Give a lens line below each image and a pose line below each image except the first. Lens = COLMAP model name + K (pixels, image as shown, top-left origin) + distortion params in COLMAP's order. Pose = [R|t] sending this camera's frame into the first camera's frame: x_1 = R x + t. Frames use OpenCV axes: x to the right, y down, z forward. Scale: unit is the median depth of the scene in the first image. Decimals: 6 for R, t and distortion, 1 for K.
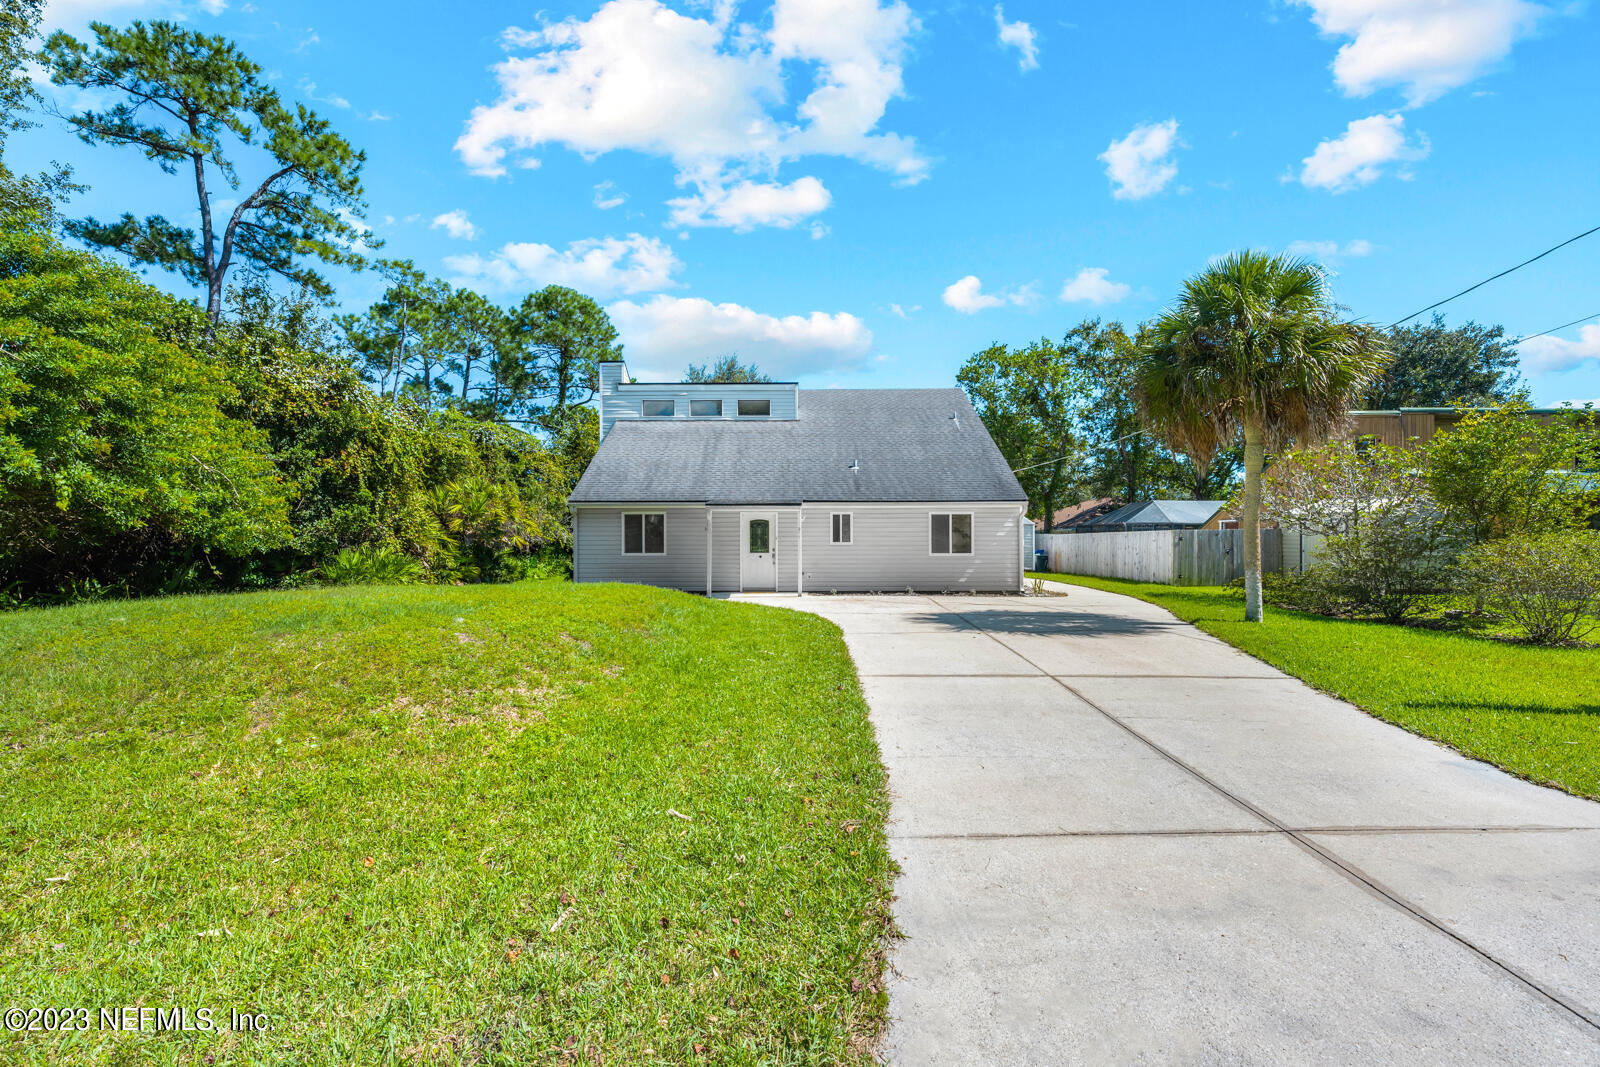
lens RADIAL K [[645.4, 0, 809.5], [0, 645.4, 530.8], [0, 0, 1]] dist [-0.008024, 0.001005]
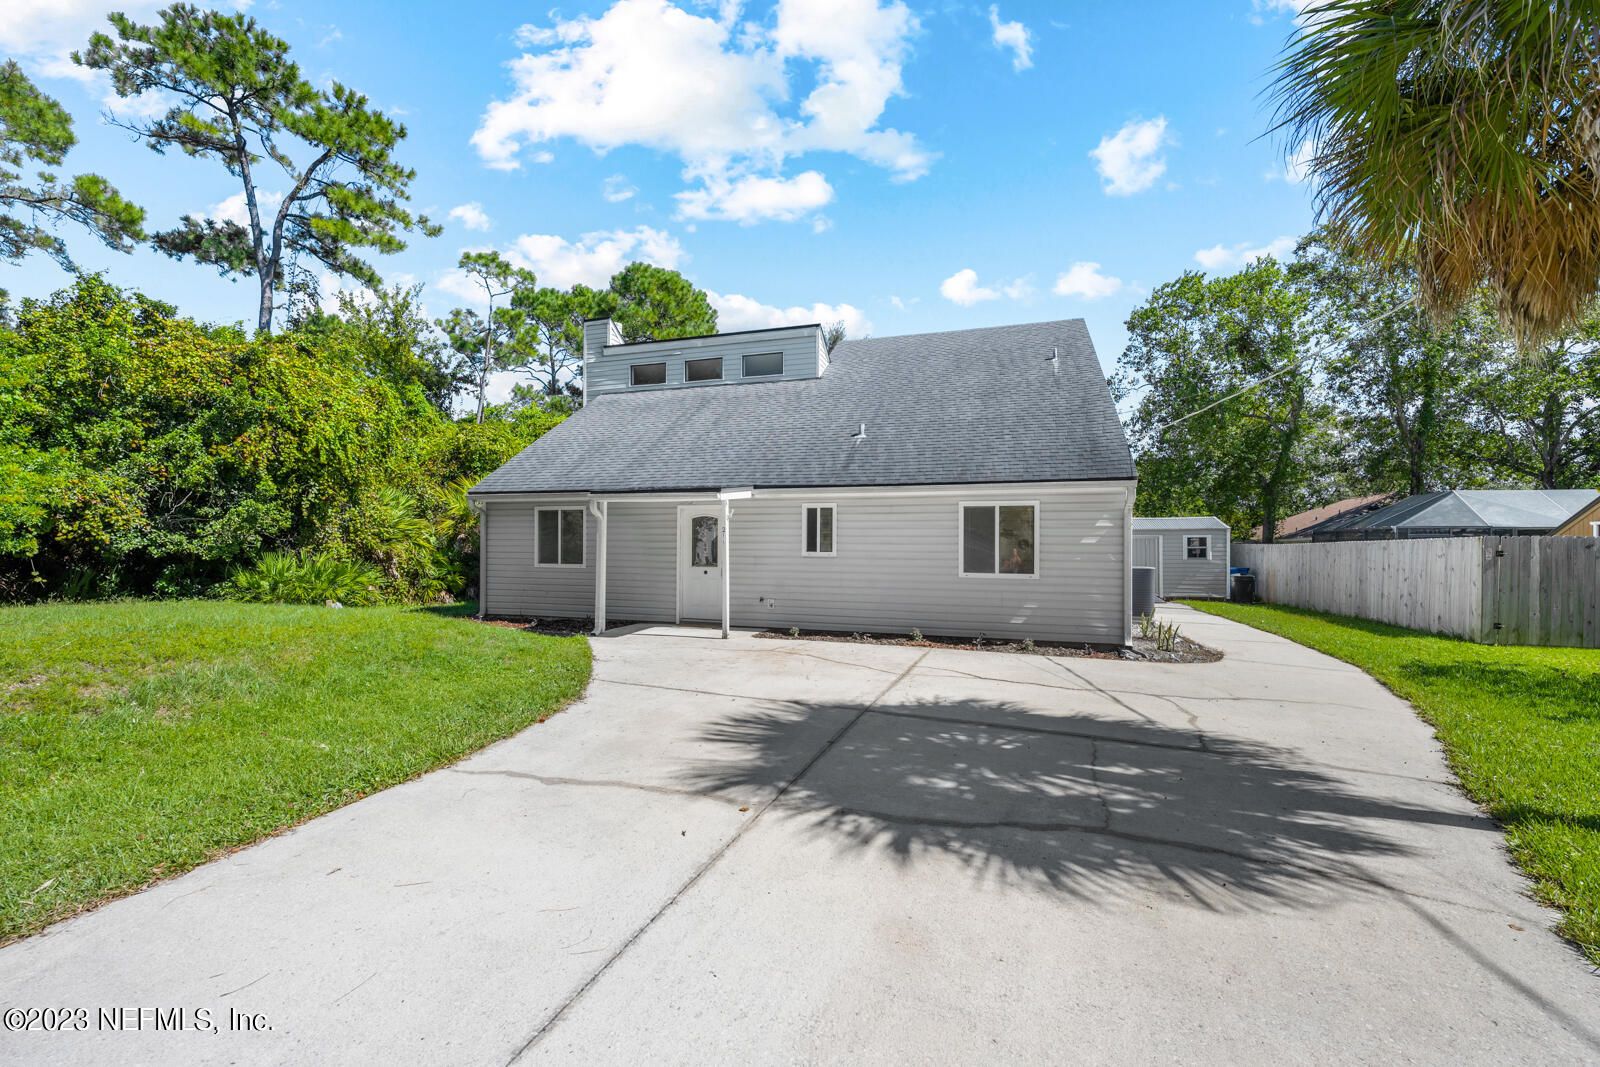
lens RADIAL K [[645.4, 0, 833.6], [0, 645.4, 543.1], [0, 0, 1]] dist [-0.008024, 0.001005]
pose [[0.956020, 0.008374, -0.293182, 0.205876], [-0.006552, 0.999953, 0.007195, 0.003612], [0.293228, -0.004957, 0.956030, 0.335057]]
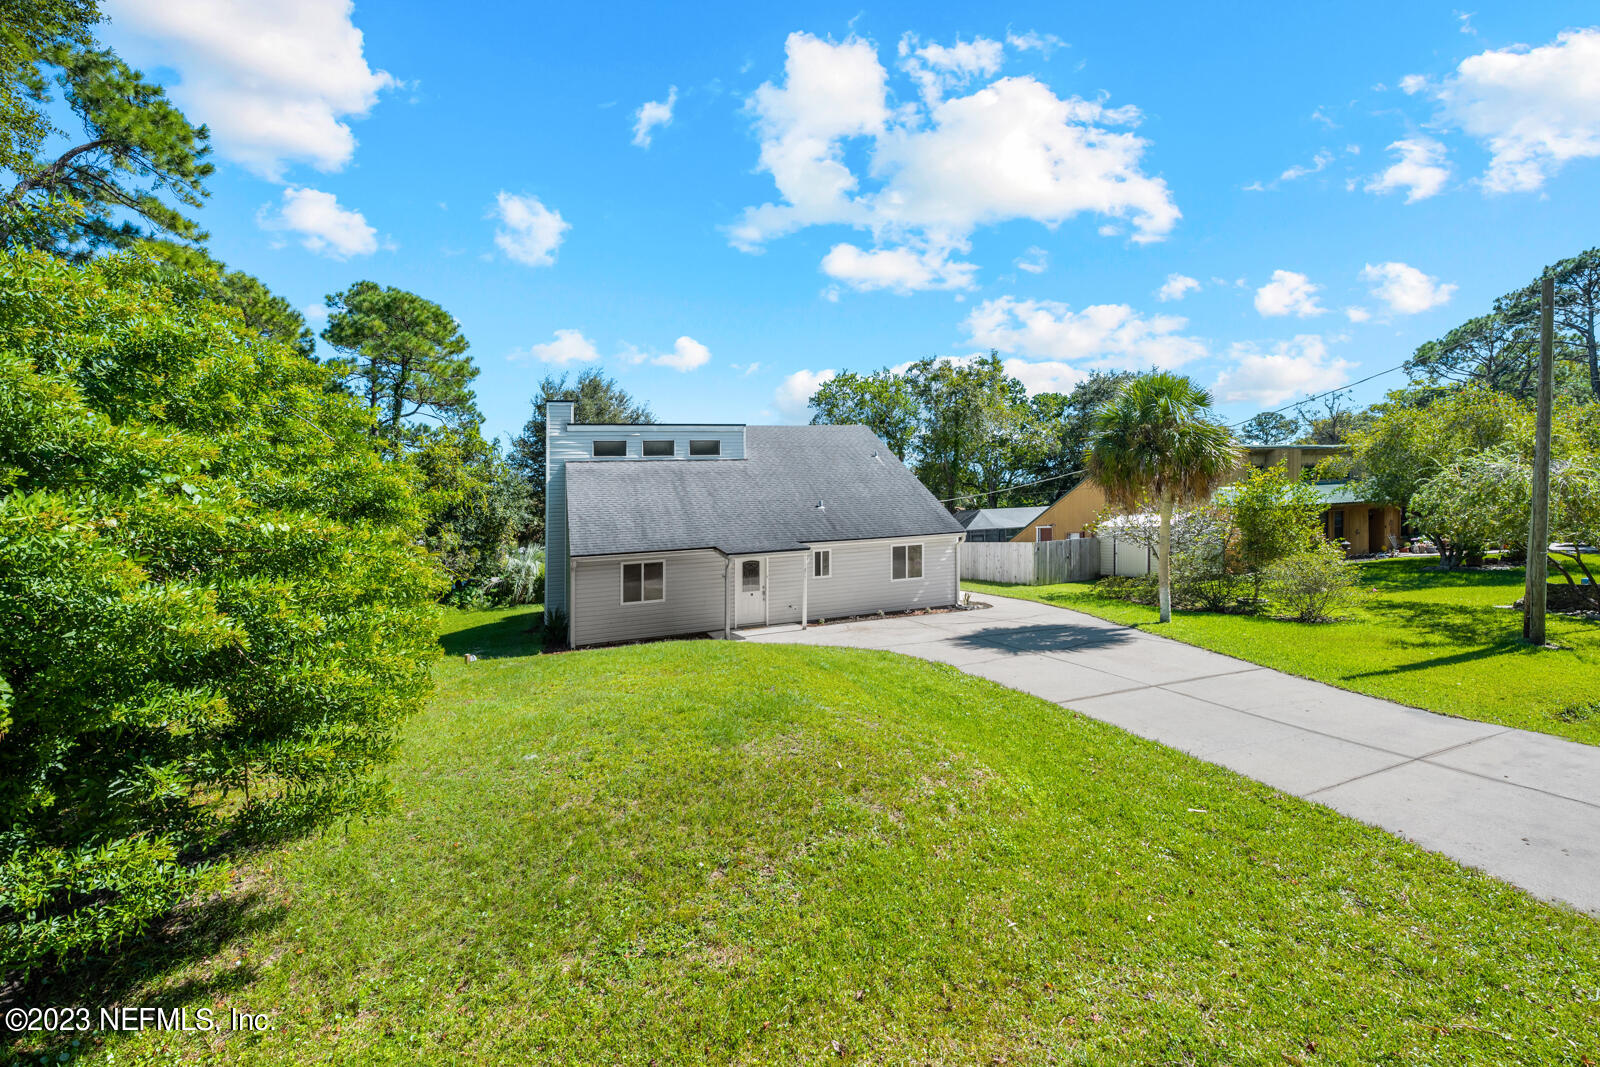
lens RADIAL K [[645.4, 0, 793.4], [0, 645.4, 544.2], [0, 0, 1]] dist [-0.008024, 0.001005]
pose [[0.936505, -0.057548, 0.345900, -0.320406], [0.044398, 0.997962, 0.045828, -0.076235], [-0.347833, -0.027561, 0.937151, -0.032028]]
